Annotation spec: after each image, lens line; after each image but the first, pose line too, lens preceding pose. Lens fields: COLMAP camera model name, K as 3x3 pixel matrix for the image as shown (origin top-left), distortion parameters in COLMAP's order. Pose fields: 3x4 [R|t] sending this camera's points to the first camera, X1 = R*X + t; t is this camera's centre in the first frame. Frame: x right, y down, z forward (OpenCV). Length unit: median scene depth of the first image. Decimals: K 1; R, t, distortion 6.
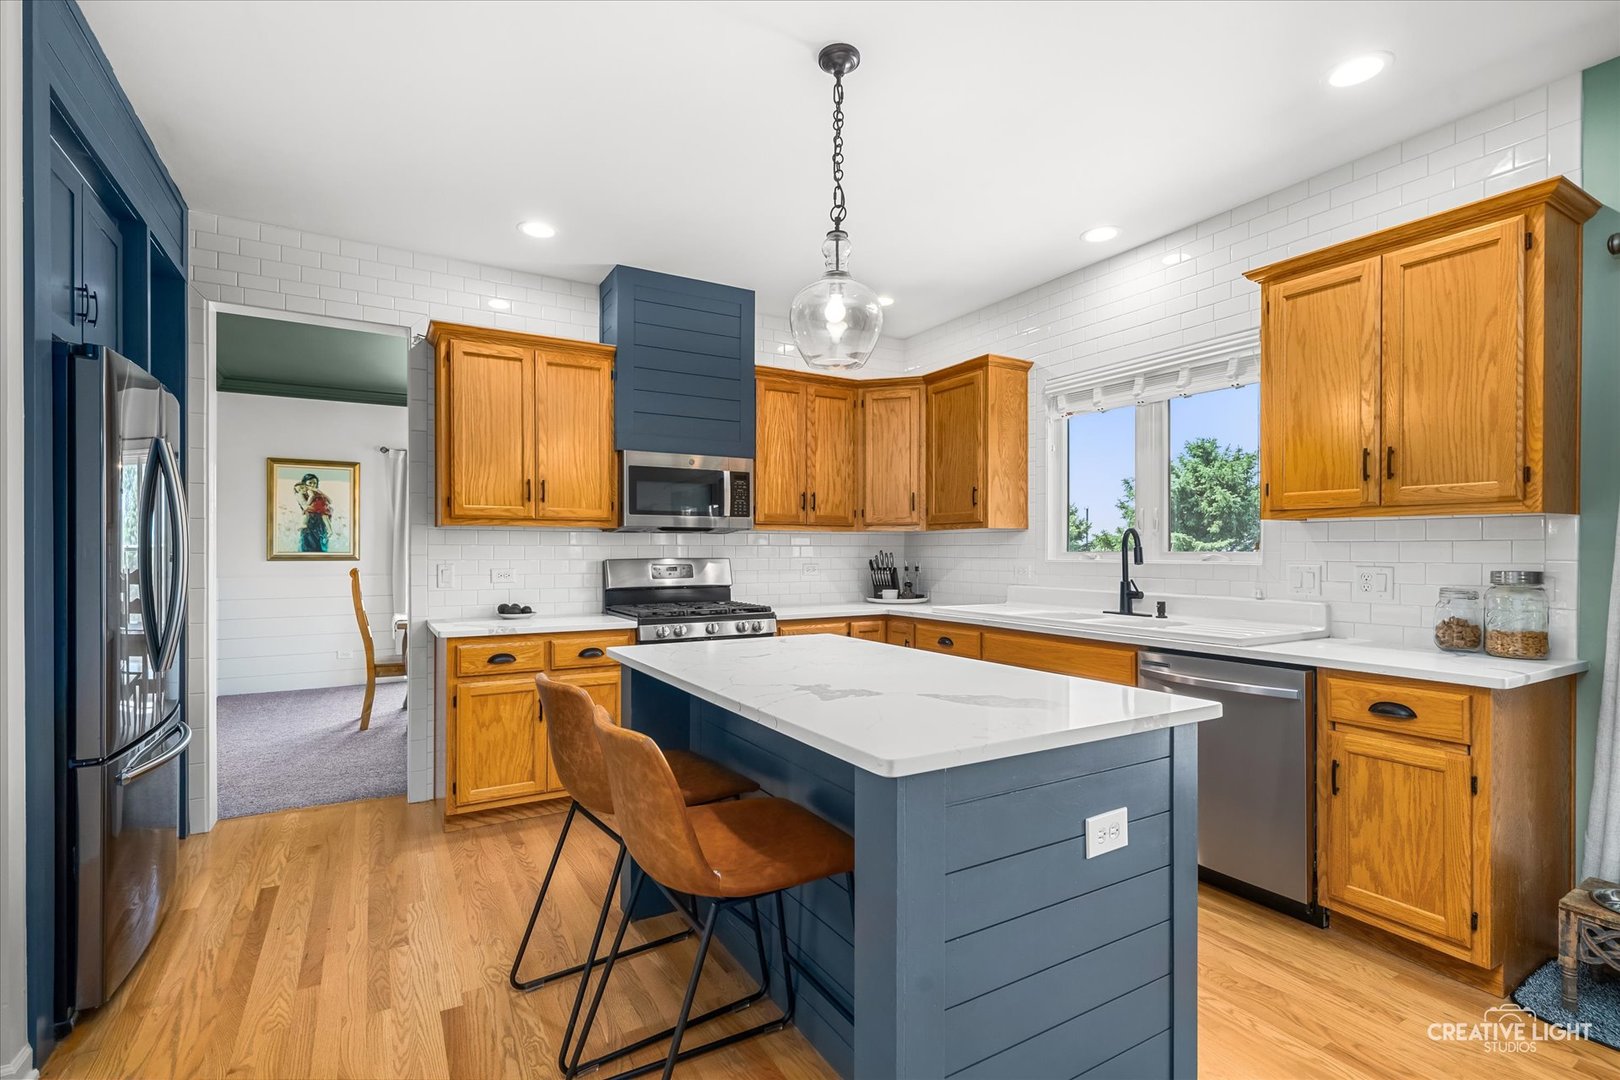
lens RADIAL K [[736.2, 0, 802.7], [0, 736.2, 549.2], [0, 0, 1]] dist [0.001257, 0.000387]
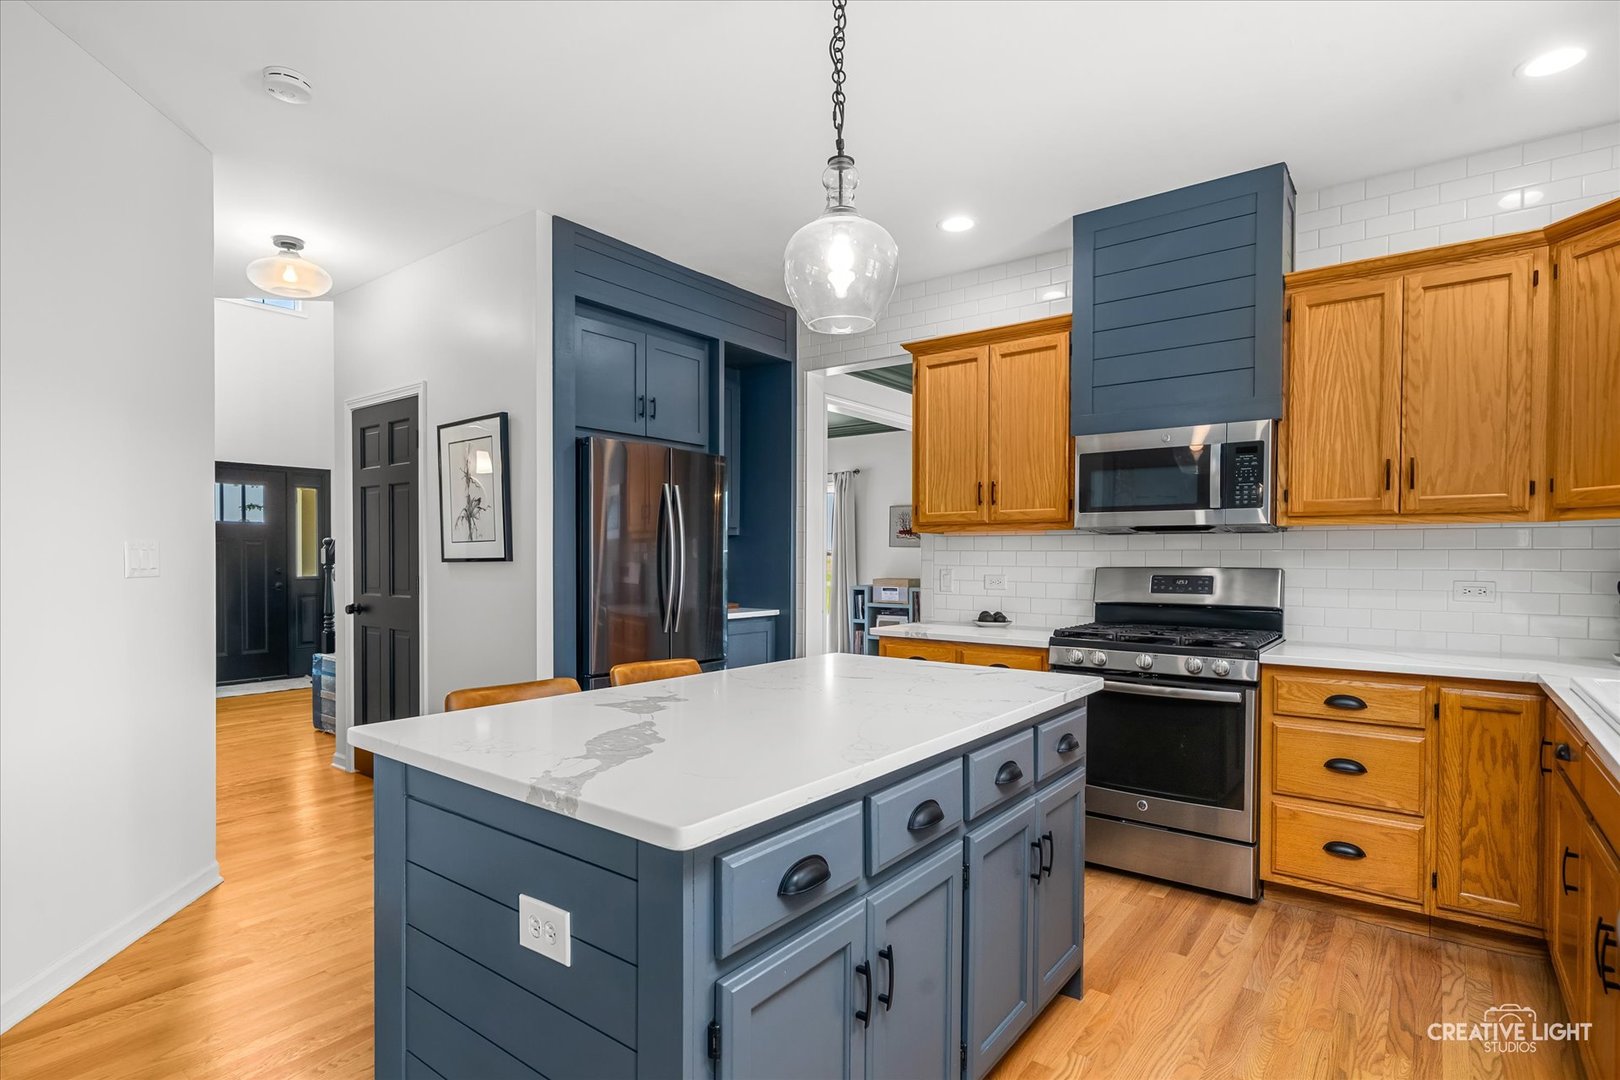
lens RADIAL K [[818.5, 0, 806.7], [0, 818.5, 559.2], [0, 0, 1]] dist [0.000781, 0.000362]
pose [[0.374919, 0.006411, -0.927036, 0.506856], [-0.000245, 0.999977, 0.006817, -0.001470], [0.927058, -0.002329, 0.374912, 0.371048]]
